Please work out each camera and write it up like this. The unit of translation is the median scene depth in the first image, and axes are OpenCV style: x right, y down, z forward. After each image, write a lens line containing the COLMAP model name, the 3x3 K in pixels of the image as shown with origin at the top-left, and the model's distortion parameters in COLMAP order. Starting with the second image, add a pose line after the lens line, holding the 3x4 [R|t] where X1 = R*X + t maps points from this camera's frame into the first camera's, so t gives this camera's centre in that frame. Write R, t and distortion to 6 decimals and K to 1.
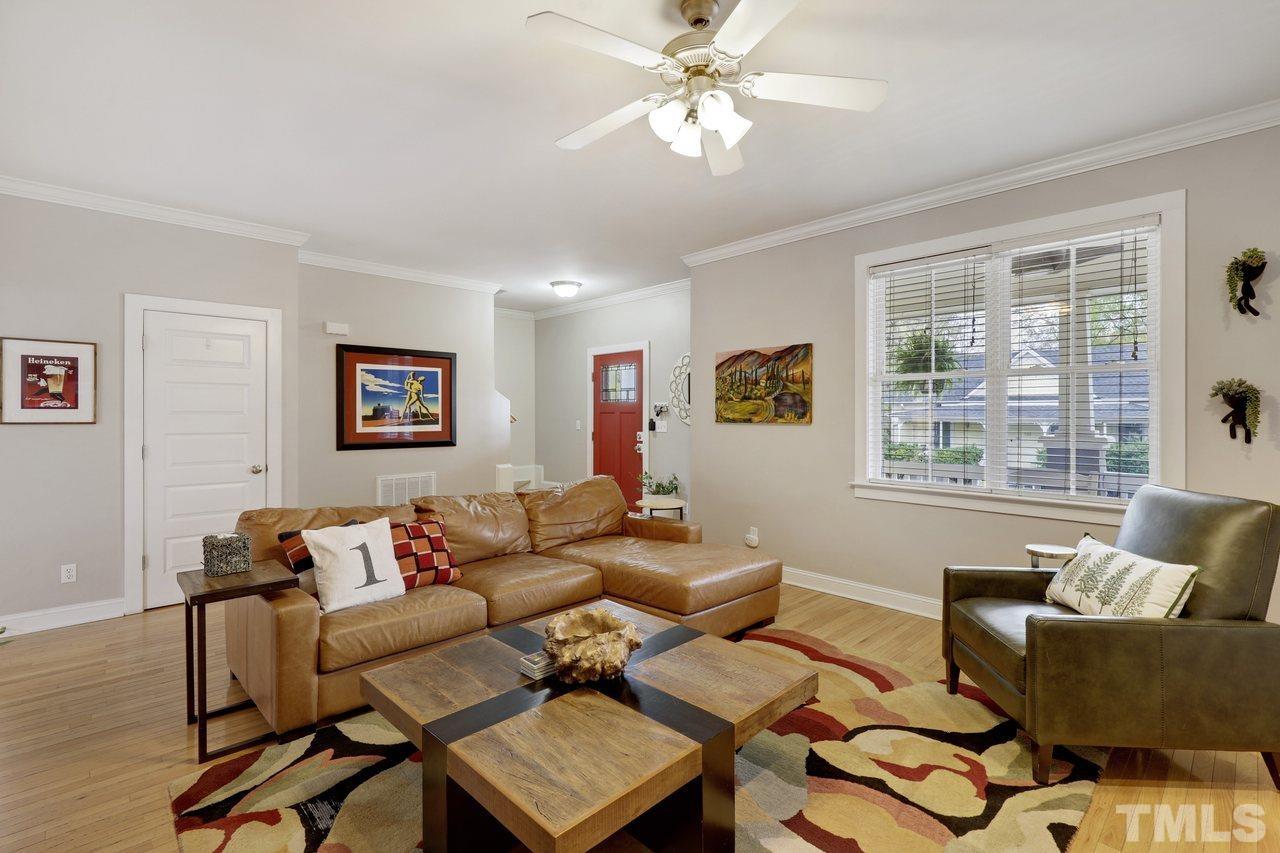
lens RADIAL K [[588.1, 0, 645.8], [0, 588.1, 417.0], [0, 0, 1]] dist [0.001800, -0.000178]
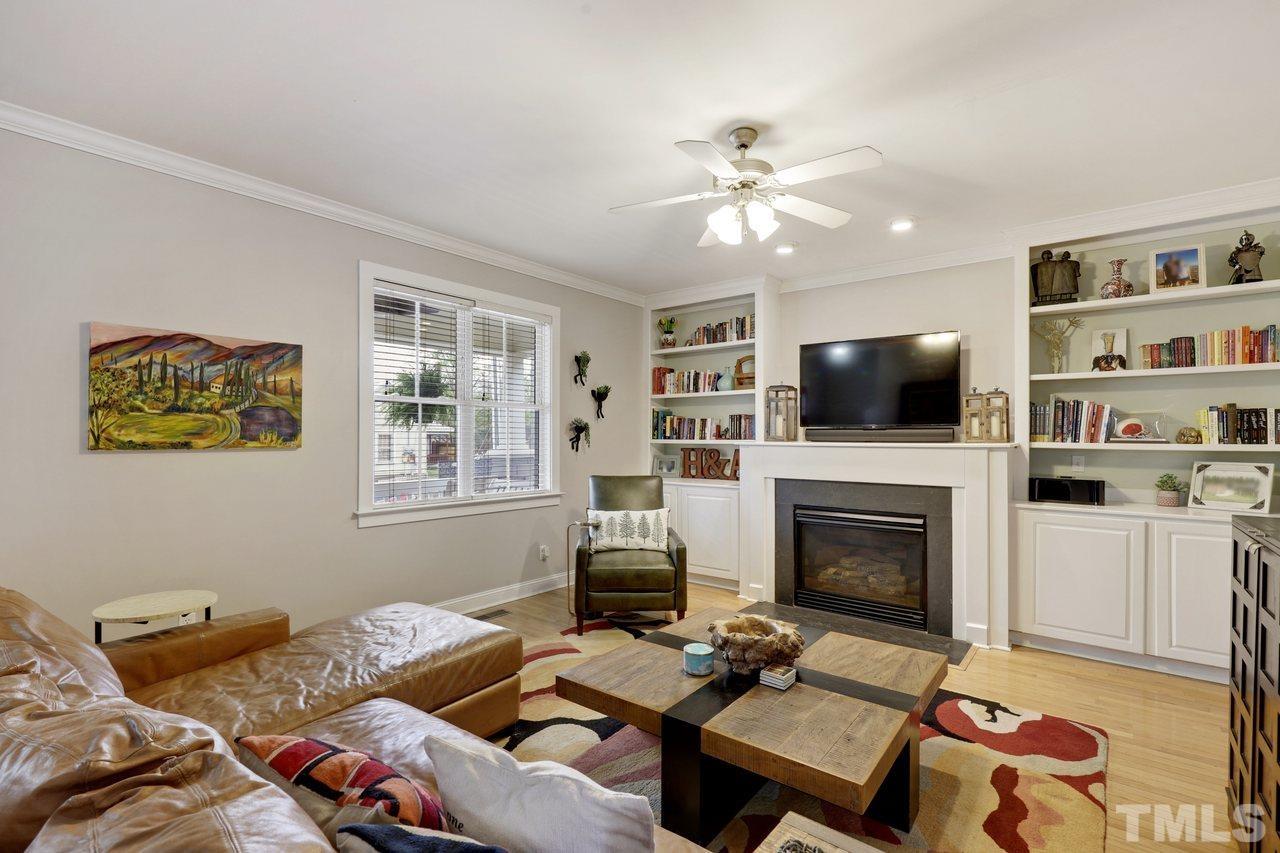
lens RADIAL K [[588.1, 0, 648.2], [0, 588.1, 436.3], [0, 0, 1]] dist [0.001800, -0.000178]
pose [[-0.134846, -0.000553, 0.990866, -0.533506], [0.001427, 0.999999, 0.000753, -0.003492], [-0.990866, 0.001515, -0.134845, 0.613553]]
